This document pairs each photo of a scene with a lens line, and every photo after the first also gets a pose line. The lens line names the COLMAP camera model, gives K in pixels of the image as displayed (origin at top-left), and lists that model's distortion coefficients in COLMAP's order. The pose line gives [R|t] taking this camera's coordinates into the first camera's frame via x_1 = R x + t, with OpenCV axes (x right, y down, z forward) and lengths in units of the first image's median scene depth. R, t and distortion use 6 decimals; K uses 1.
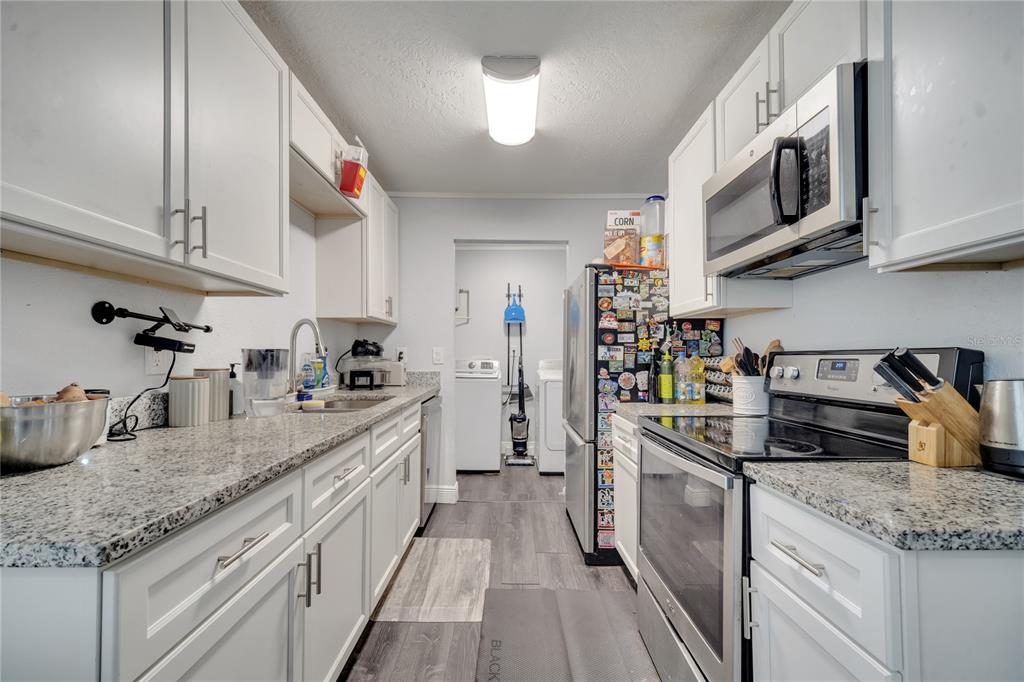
lens RADIAL K [[420.4, 0, 510.4], [0, 420.4, 351.5], [0, 0, 1]] dist [0.005116, -0.000132]
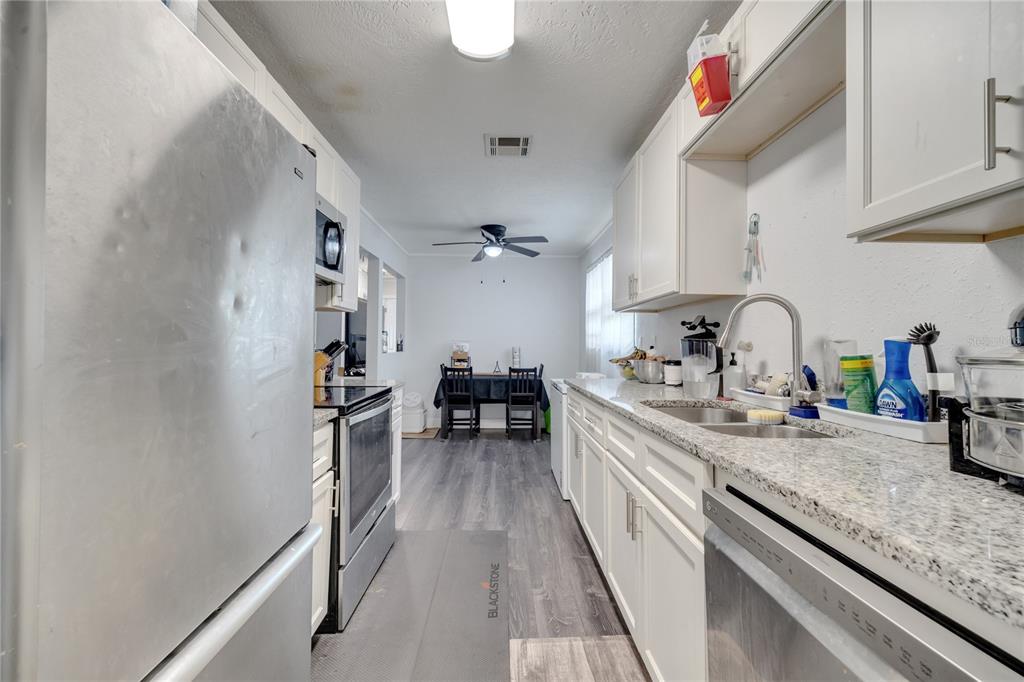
lens RADIAL K [[417.5, 0, 511.2], [0, 417.5, 355.6], [0, 0, 1]] dist [0.002010, -0.000073]
pose [[-0.999783, 0.002496, -0.020659, -0.044943], [0.002617, 0.999980, -0.005805, 0.037137], [0.020644, -0.005858, -0.999770, 1.493403]]
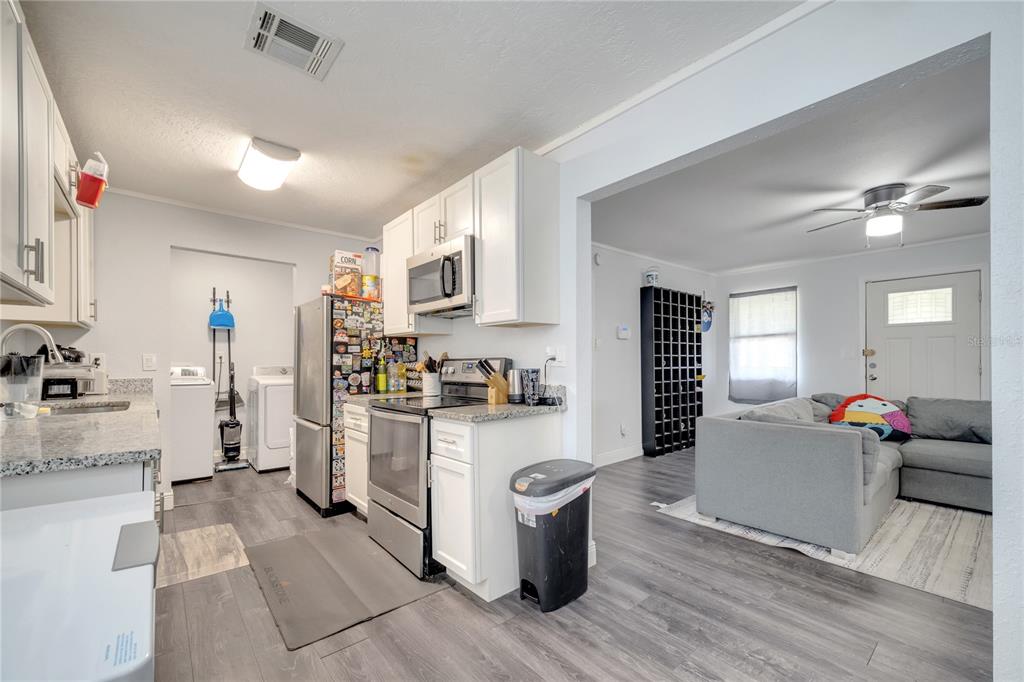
lens RADIAL K [[421.0, 0, 512.2], [0, 421.0, 363.4], [0, 0, 1]] dist [0.000372, 0.000017]
pose [[0.764868, -0.003896, 0.644175, -0.225835], [-0.004000, 0.999934, 0.010797, -0.001060], [-0.644174, -0.010834, 0.764802, -0.413675]]
